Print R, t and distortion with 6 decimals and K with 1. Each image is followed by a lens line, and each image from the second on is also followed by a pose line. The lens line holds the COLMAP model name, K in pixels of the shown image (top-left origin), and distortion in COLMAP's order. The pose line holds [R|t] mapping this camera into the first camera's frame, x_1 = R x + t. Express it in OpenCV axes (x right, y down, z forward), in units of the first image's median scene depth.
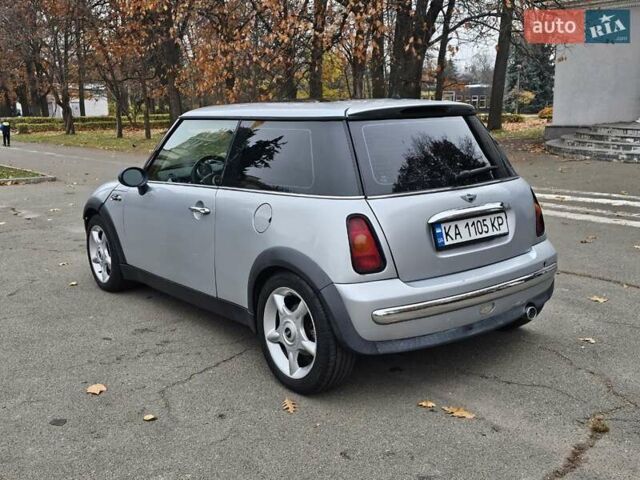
lens RADIAL K [[693.2, 0, 320.0], [0, 693.2, 240.0], [0, 0, 1]] dist [0.109685, -0.138546]
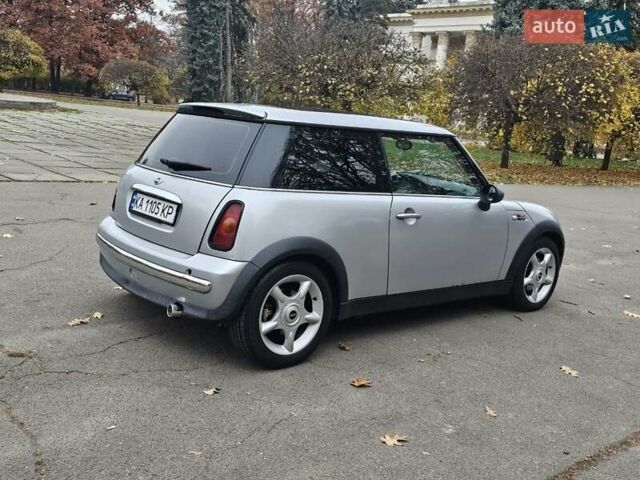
lens RADIAL K [[693.2, 0, 320.0], [0, 693.2, 240.0], [0, 0, 1]] dist [0.109685, -0.138546]
pose [[0.067974, 0.211790, -0.974948, 1.417954], [-0.290142, 0.939169, 0.183789, -0.265530], [0.954567, 0.270380, 0.125288, 1.162538]]
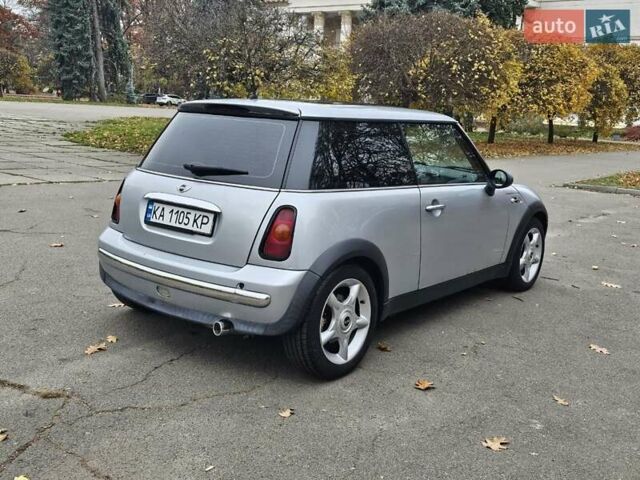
lens RADIAL K [[693.2, 0, 320.0], [0, 693.2, 240.0], [0, 0, 1]] dist [0.109685, -0.138546]
pose [[0.246331, 0.224272, -0.942880, 1.314176], [-0.250647, 0.954503, 0.161554, -0.213958], [0.936214, 0.196535, 0.291337, 0.920349]]
